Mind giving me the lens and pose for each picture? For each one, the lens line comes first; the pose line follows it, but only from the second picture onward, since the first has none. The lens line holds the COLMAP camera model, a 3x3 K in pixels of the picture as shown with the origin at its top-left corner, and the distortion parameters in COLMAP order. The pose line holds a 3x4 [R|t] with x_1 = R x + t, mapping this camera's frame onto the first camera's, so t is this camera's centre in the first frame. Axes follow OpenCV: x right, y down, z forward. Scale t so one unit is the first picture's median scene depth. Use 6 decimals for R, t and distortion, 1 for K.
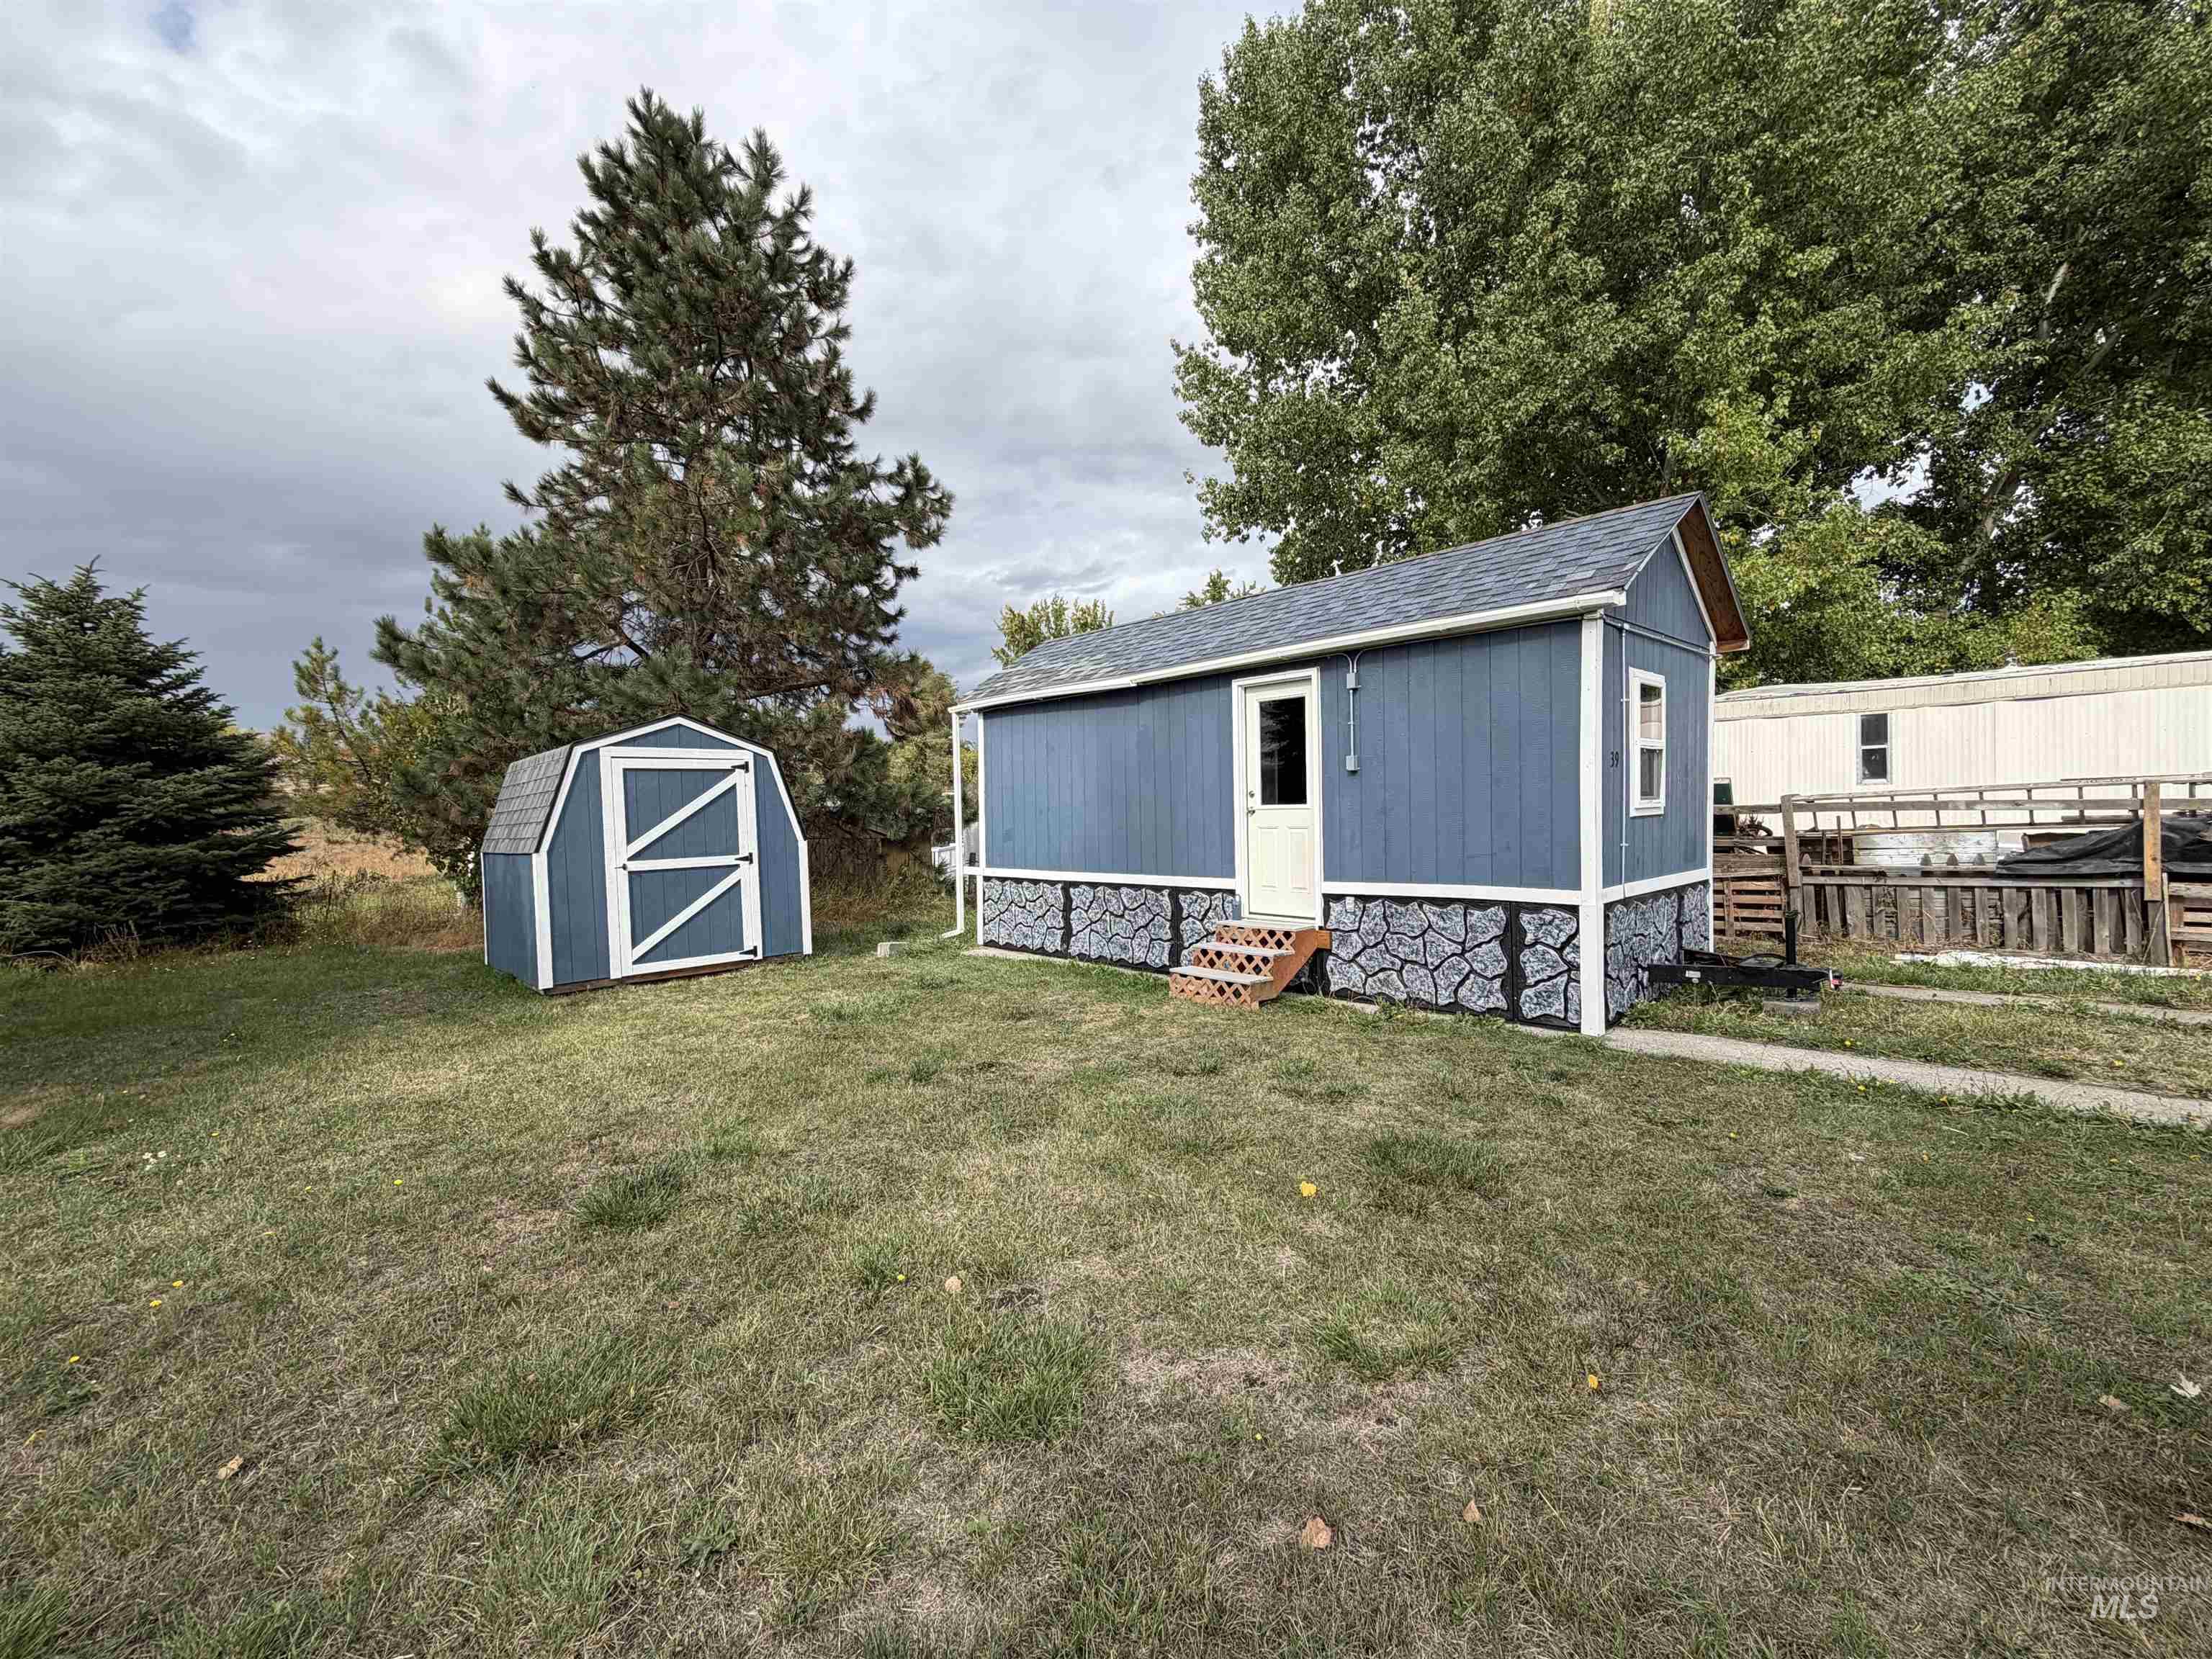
lens RADIAL K [[877.8, 0, 1101.4], [0, 877.8, 829.6], [0, 0, 1]] dist [-0.000439, 0.000059]
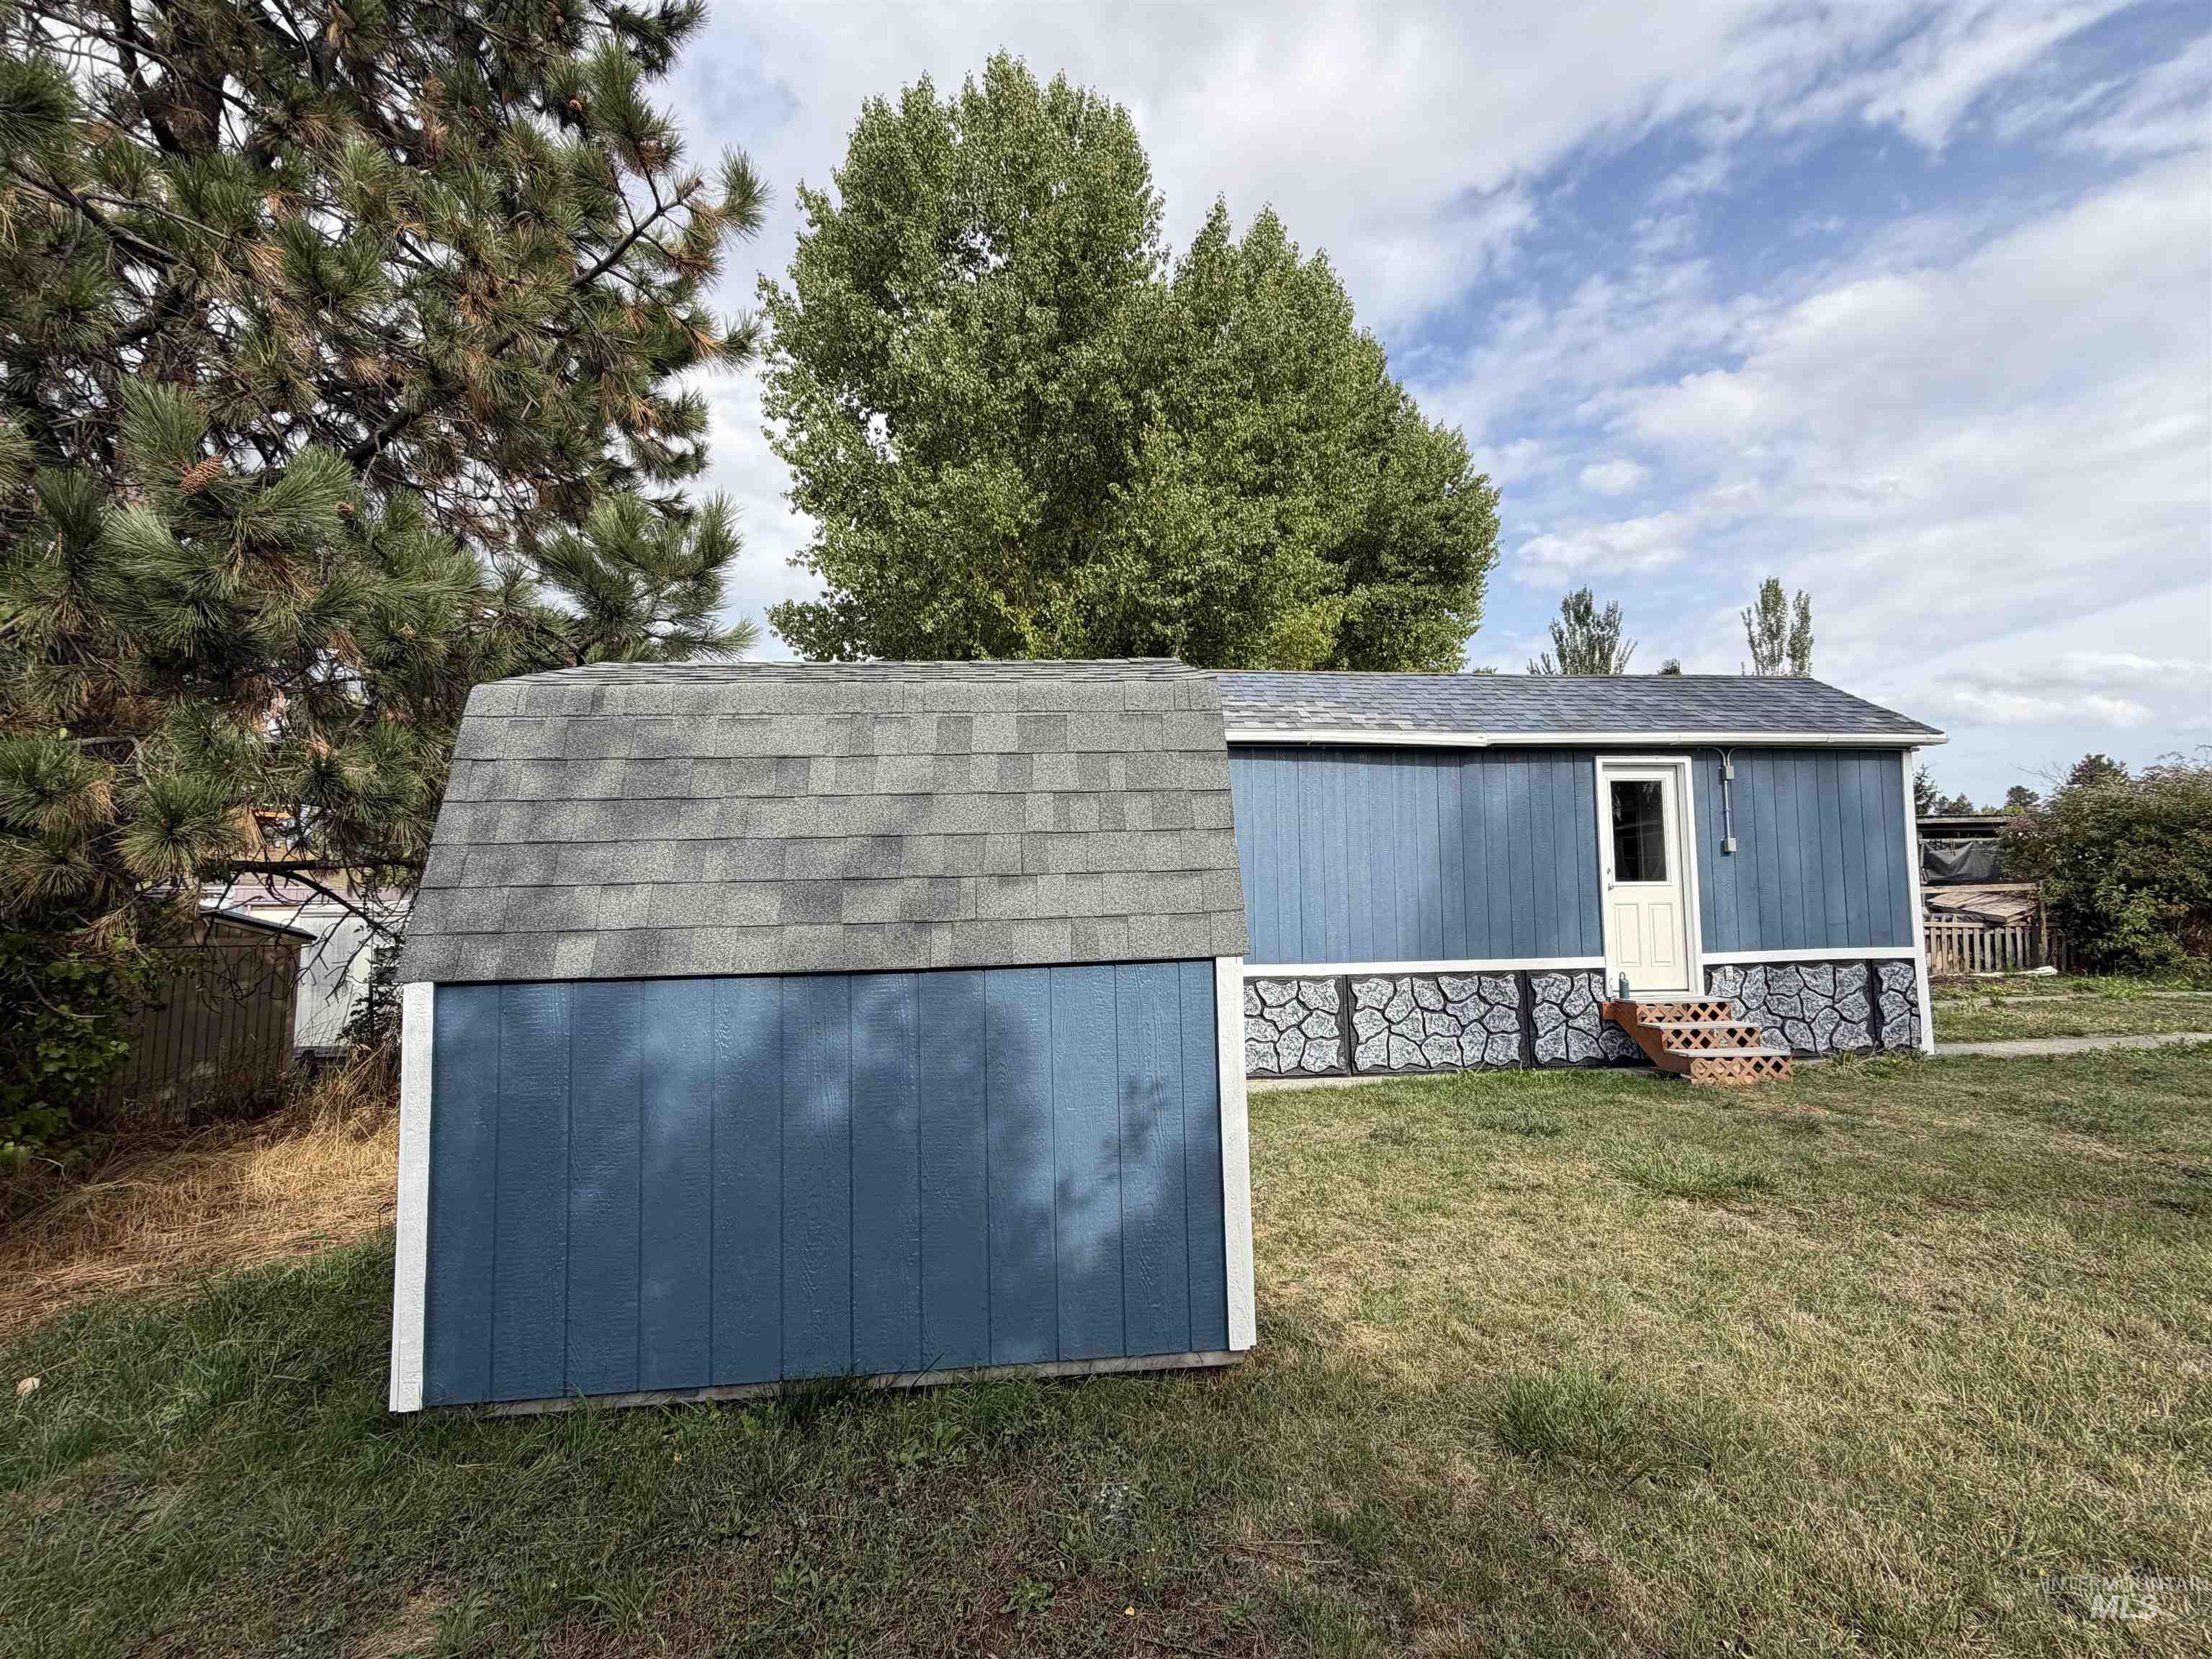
lens RADIAL K [[877.8, 0, 1105.8], [0, 877.8, 828.3], [0, 0, 1]] dist [-0.000439, 0.000059]
pose [[0.639351, 0.063215, 0.766312, -1.045933], [0.013128, 0.995572, -0.093080, -0.003157], [-0.768803, 0.069571, 0.635690, 0.863945]]
